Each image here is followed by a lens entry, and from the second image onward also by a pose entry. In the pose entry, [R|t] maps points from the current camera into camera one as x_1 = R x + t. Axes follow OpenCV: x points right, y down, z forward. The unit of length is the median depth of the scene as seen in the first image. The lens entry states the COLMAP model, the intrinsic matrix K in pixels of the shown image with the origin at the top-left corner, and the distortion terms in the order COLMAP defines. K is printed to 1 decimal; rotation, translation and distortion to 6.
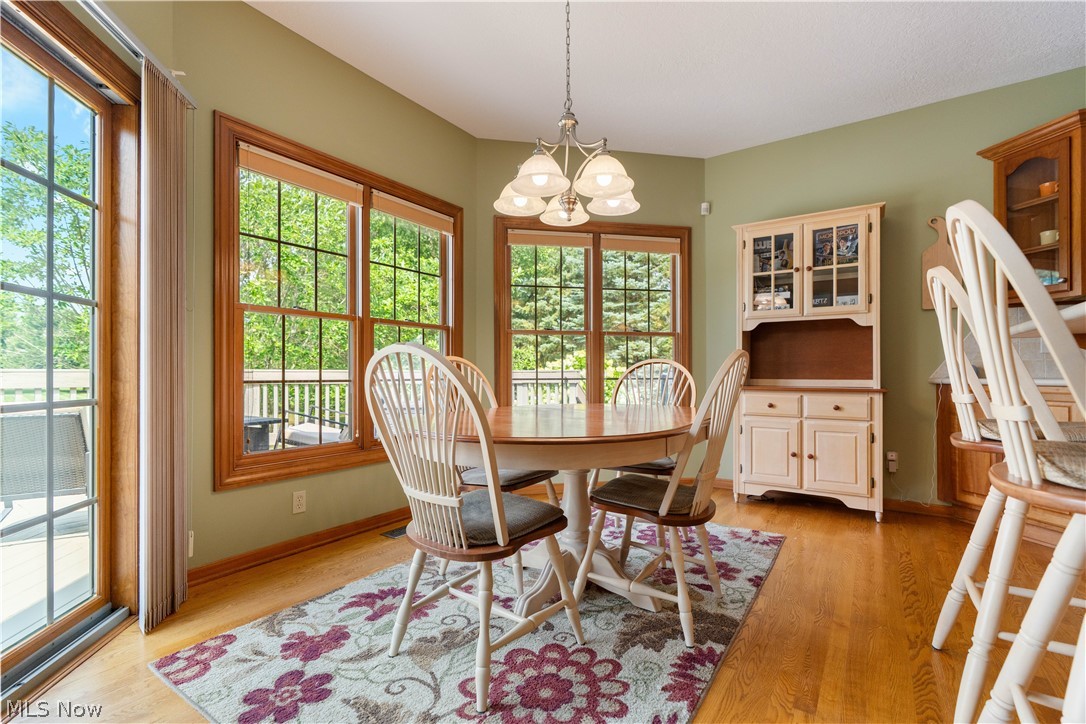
lens RADIAL K [[489.2, 0, 540.2], [0, 489.2, 364.5], [0, 0, 1]] dist [-0.007448, 0.001619]
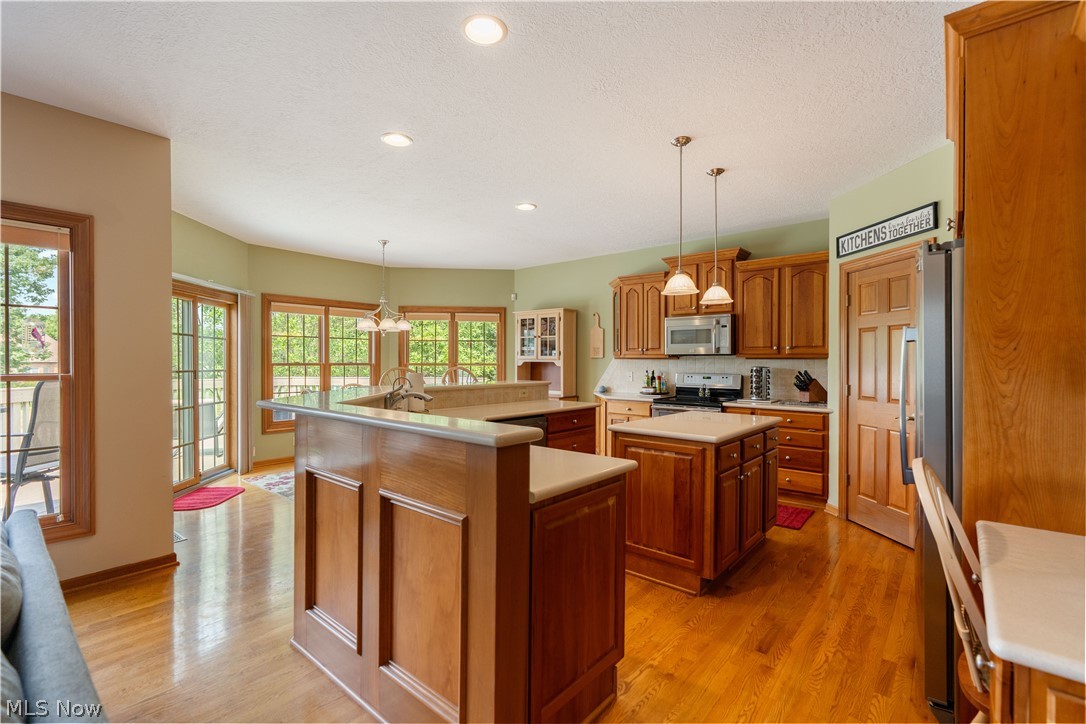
lens RADIAL K [[489.2, 0, 539.4], [0, 489.2, 356.5], [0, 0, 1]] dist [-0.007448, 0.001619]
pose [[0.996096, -0.000256, -0.088272, 0.775409], [0.000304, 1.000000, 0.000521, -0.120851], [0.088271, -0.000545, 0.996096, -1.098075]]
